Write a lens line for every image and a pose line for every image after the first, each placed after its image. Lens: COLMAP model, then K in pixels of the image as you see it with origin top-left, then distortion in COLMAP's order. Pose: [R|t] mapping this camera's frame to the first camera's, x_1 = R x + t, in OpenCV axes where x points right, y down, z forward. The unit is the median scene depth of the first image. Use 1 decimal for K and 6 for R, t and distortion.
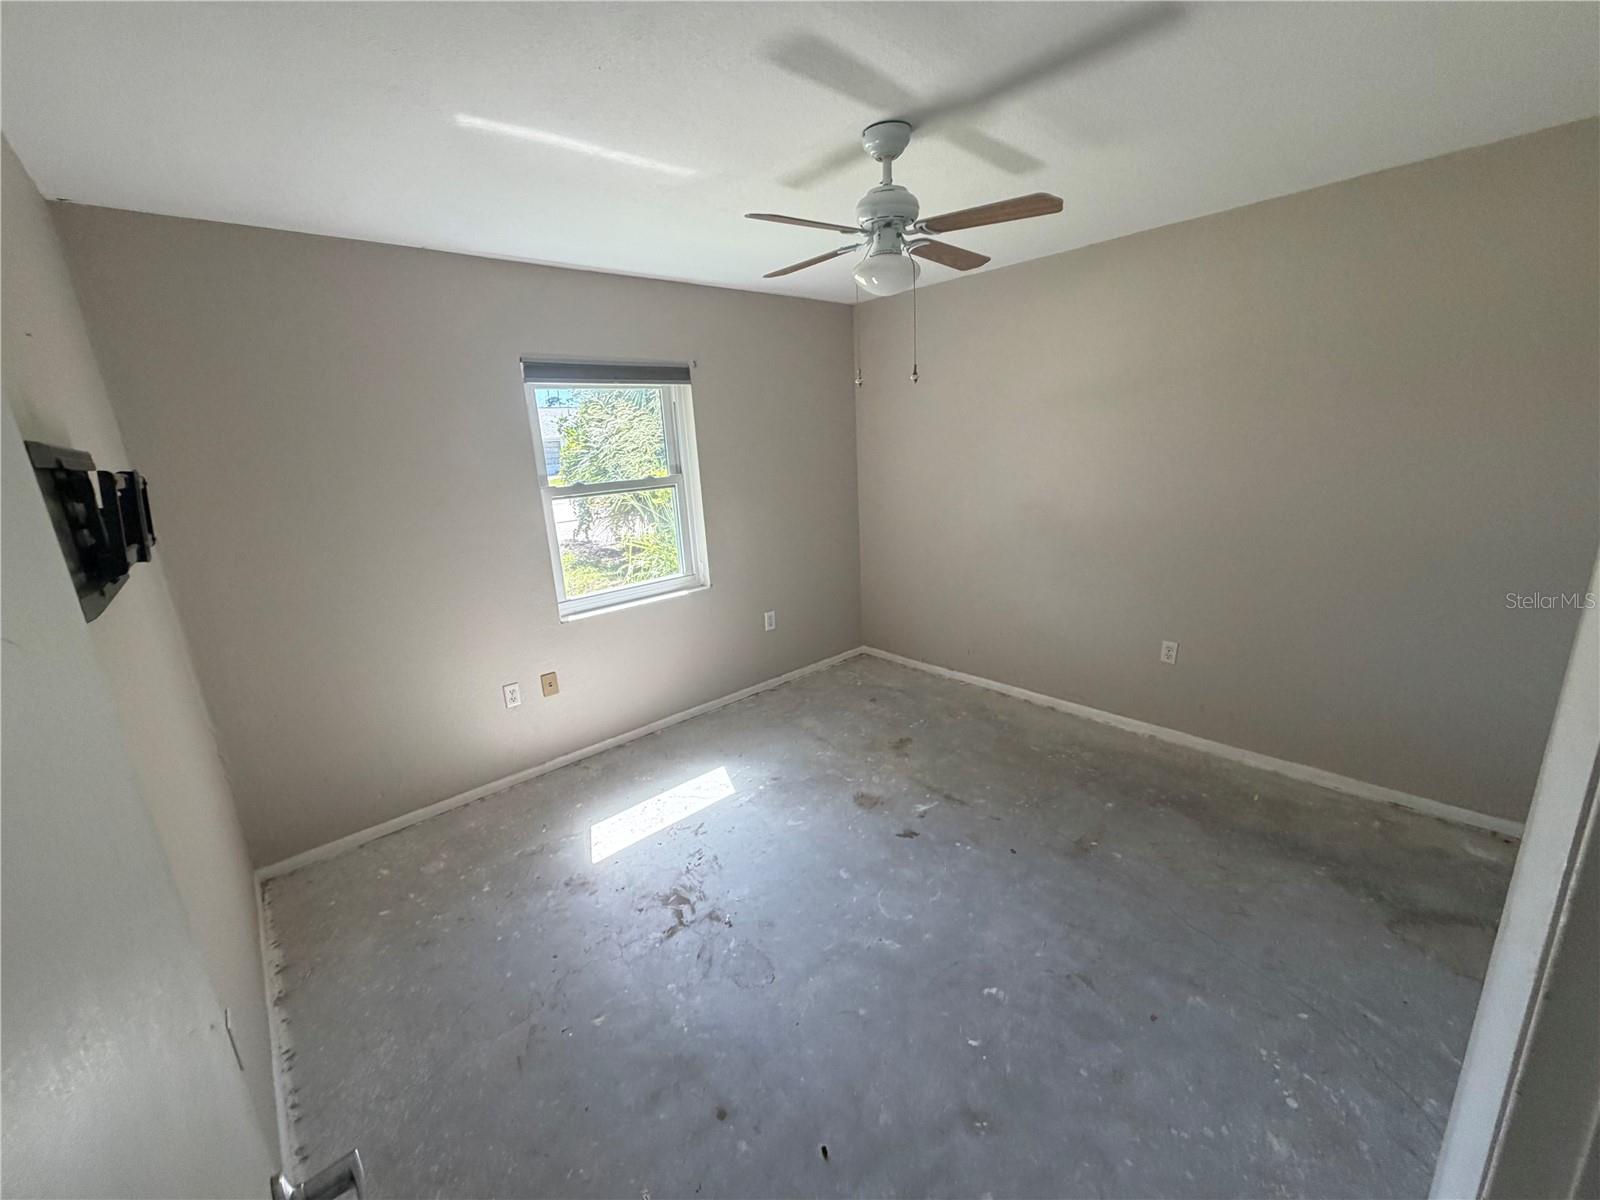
lens RADIAL K [[633.6, 0, 796.8], [0, 633.6, 600.1], [0, 0, 1]] dist [0.000363, 0.000422]
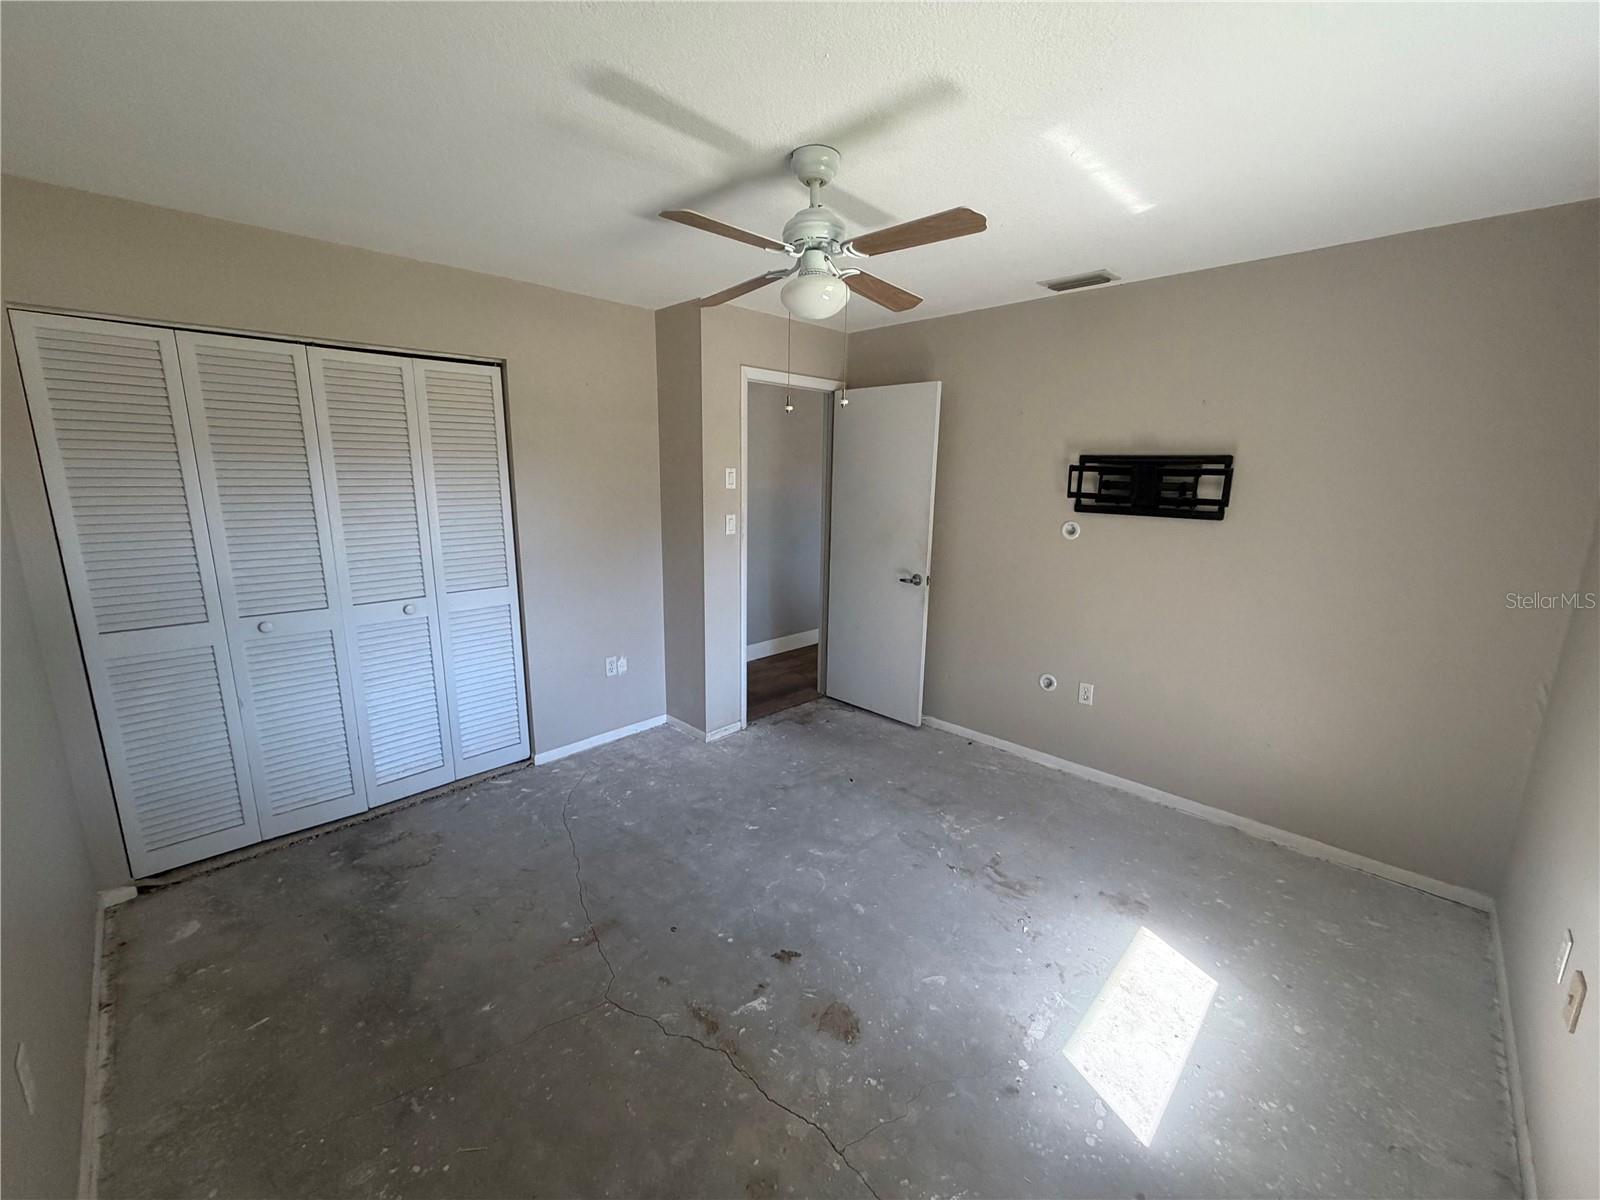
lens RADIAL K [[633.6, 0, 796.8], [0, 633.6, 600.1], [0, 0, 1]] dist [0.000363, 0.000422]
pose [[-0.997140, 0.054317, -0.052550, 0.184820], [0.025695, 0.897551, 0.440161, -0.399608], [0.071074, 0.437552, -0.896380, 1.563802]]
